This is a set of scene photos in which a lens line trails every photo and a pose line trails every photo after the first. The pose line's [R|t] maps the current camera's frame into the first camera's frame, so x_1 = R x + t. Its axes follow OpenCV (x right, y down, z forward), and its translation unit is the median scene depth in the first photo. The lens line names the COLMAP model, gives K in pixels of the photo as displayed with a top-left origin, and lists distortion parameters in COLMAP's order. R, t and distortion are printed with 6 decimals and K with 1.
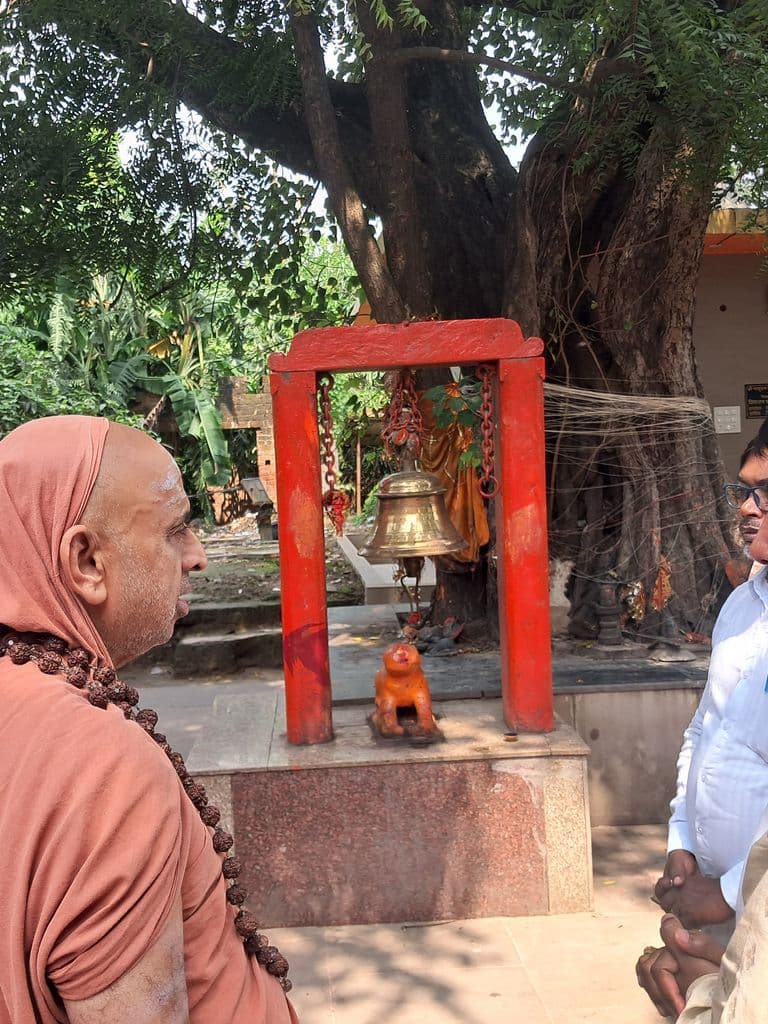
lens RADIAL K [[1018.7, 0, 380.5], [0, 1018.7, 529.3], [0, 0, 1]] dist [0.125613, -0.382484]
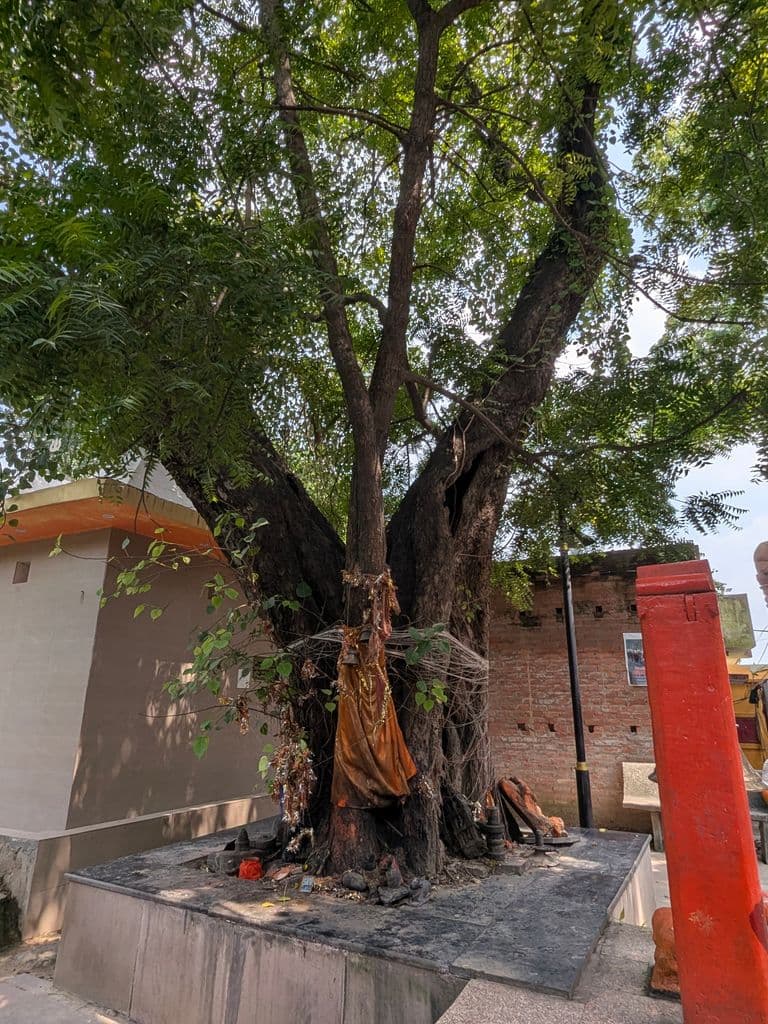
lens RADIAL K [[582.9, 0, 387.4], [0, 582.9, 511.4], [0, 0, 1]] dist [0.020853, -0.023531]
pose [[0.521984, 0.307652, 0.795540, -0.529650], [0.022227, 0.927463, -0.373254, -0.016713], [-0.852666, 0.212515, 0.477282, 0.675196]]
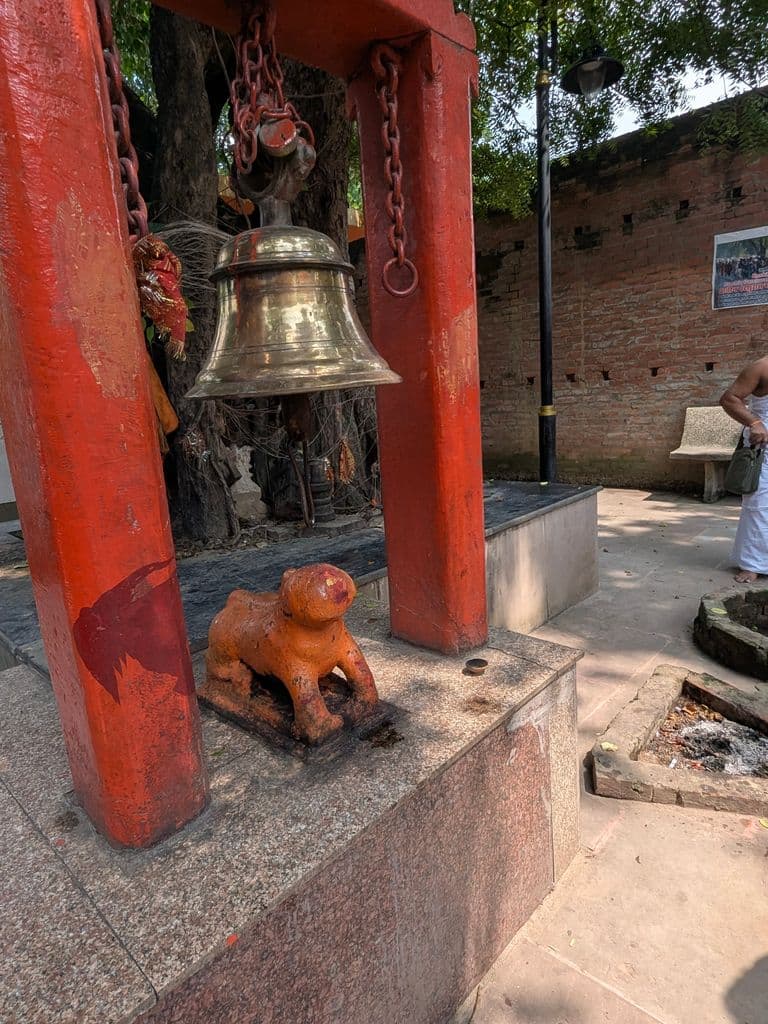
lens RADIAL K [[582.9, 0, 387.4], [0, 582.9, 511.4], [0, 0, 1]] dist [0.020853, -0.023531]
pose [[0.732902, -0.151669, 0.663213, -0.104761], [0.086575, 0.987700, 0.130203, 0.034245], [-0.674803, -0.038009, 0.737018, 0.530211]]
